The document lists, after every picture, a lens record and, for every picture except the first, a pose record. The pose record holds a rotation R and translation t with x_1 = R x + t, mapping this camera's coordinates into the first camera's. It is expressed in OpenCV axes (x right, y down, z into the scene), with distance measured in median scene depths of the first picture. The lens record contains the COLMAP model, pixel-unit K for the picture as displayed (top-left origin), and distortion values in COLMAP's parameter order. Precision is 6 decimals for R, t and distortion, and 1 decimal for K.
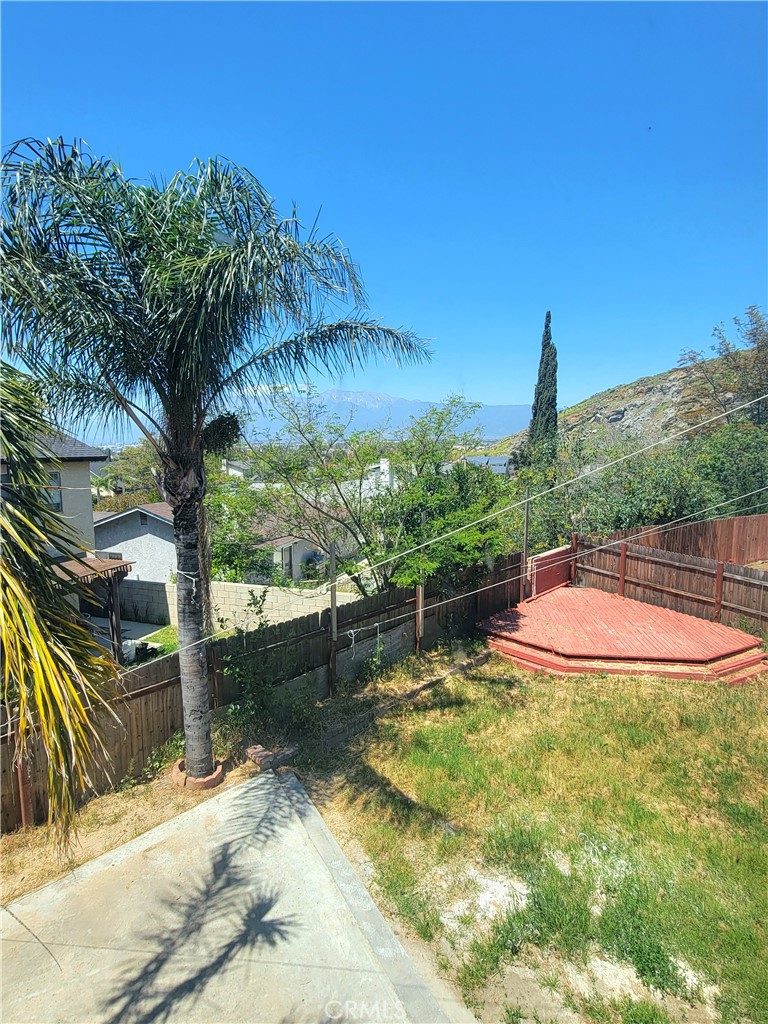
lens RADIAL K [[551.3, 0, 384.0], [0, 551.3, 512.0], [0, 0, 1]] dist [-0.000860, 0.000427]
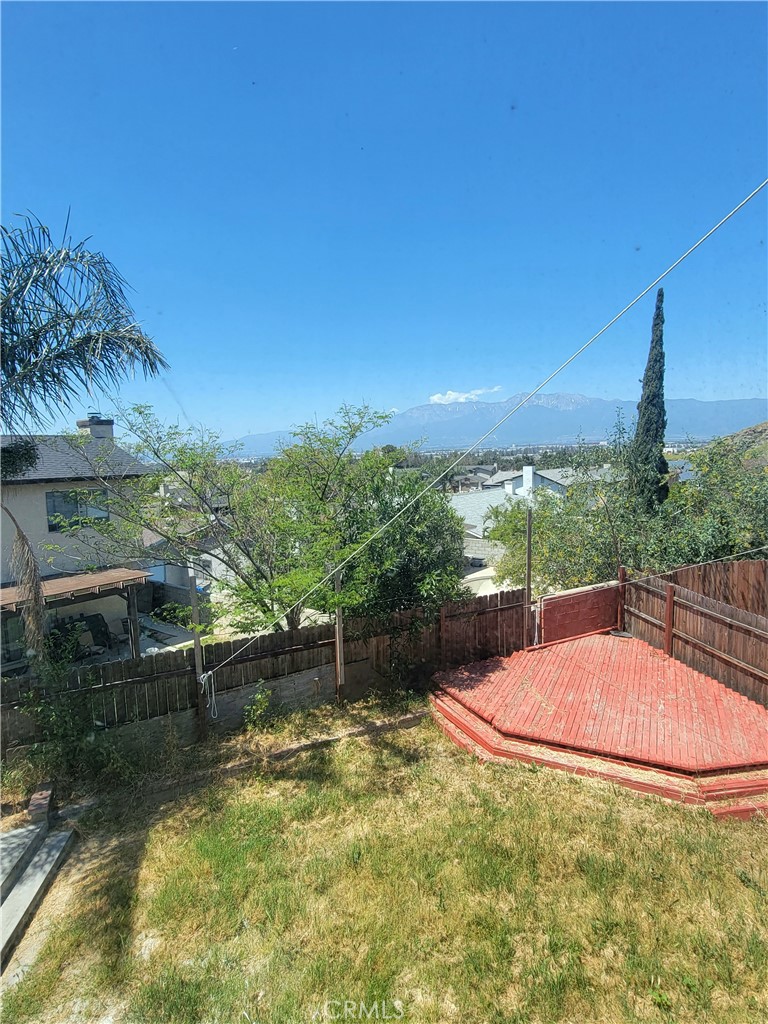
lens RADIAL K [[551.3, 0, 384.0], [0, 551.3, 512.0], [0, 0, 1]] dist [-0.000860, 0.000427]
pose [[0.941967, 0.017008, -0.335275, 0.409394], [-0.020172, 0.999779, -0.005957, -0.040186], [0.335099, 0.012374, 0.942102, 0.199151]]
